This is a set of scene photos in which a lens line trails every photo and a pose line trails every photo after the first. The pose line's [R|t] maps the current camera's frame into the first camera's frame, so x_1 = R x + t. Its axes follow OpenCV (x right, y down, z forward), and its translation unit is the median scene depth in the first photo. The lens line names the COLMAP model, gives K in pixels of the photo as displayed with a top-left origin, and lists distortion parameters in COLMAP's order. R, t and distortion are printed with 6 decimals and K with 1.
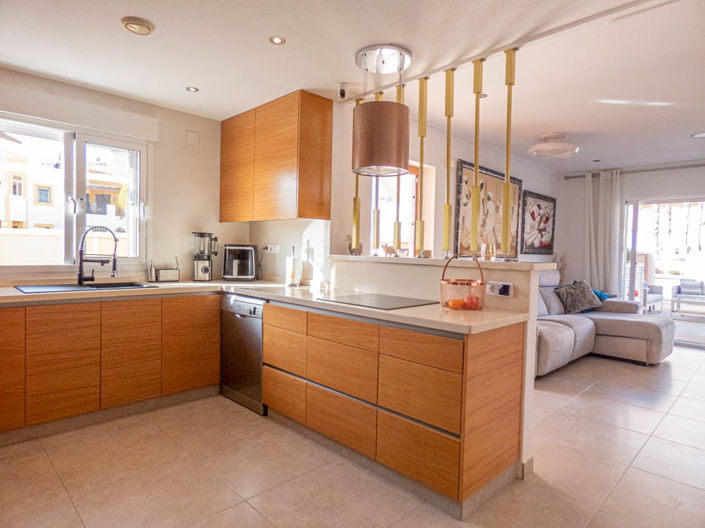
lens RADIAL K [[422.7, 0, 345.9], [0, 422.7, 267.8], [0, 0, 1]] dist [-0.010891, 0.014022]
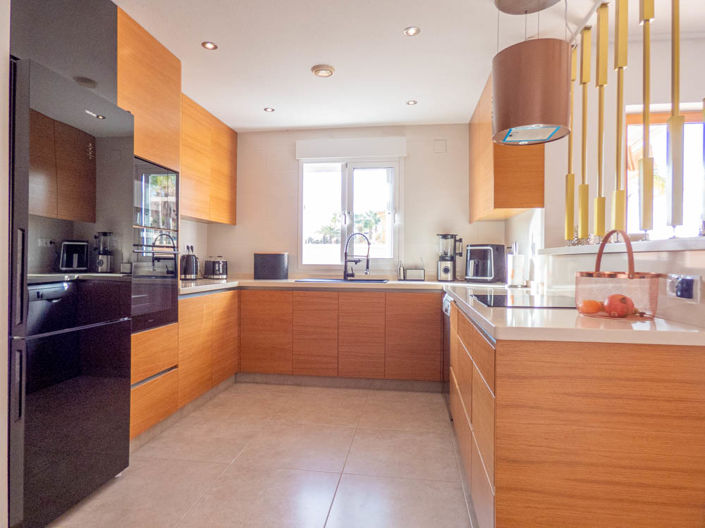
lens RADIAL K [[422.7, 0, 347.5], [0, 422.7, 266.4], [0, 0, 1]] dist [-0.010891, 0.014022]
pose [[0.607236, -0.006496, -0.794495, 0.361088], [-0.027087, 0.999216, -0.028873, 0.033963], [0.794059, 0.039053, 0.606584, 0.198388]]
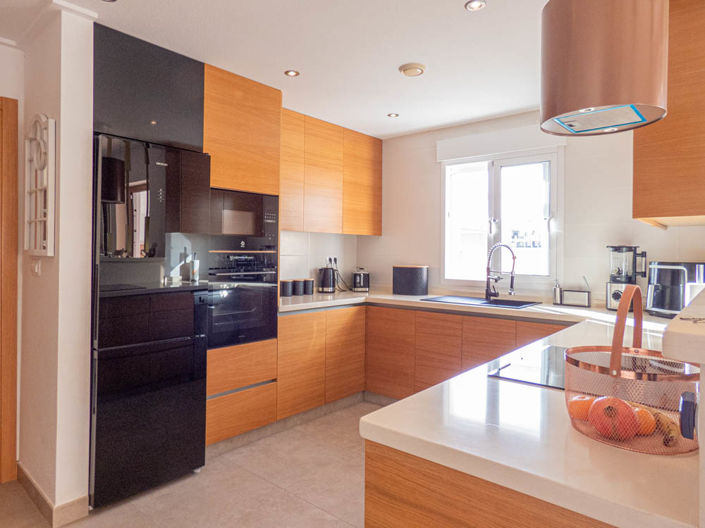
lens RADIAL K [[451.3, 0, 346.7], [0, 451.3, 257.4], [0, 0, 1]] dist [-0.034825, 0.010857]
pose [[0.098471, -0.012883, -0.995057, 0.436187], [-0.050890, 0.998543, -0.017964, -0.025388], [0.993838, 0.052407, 0.097672, 0.470628]]
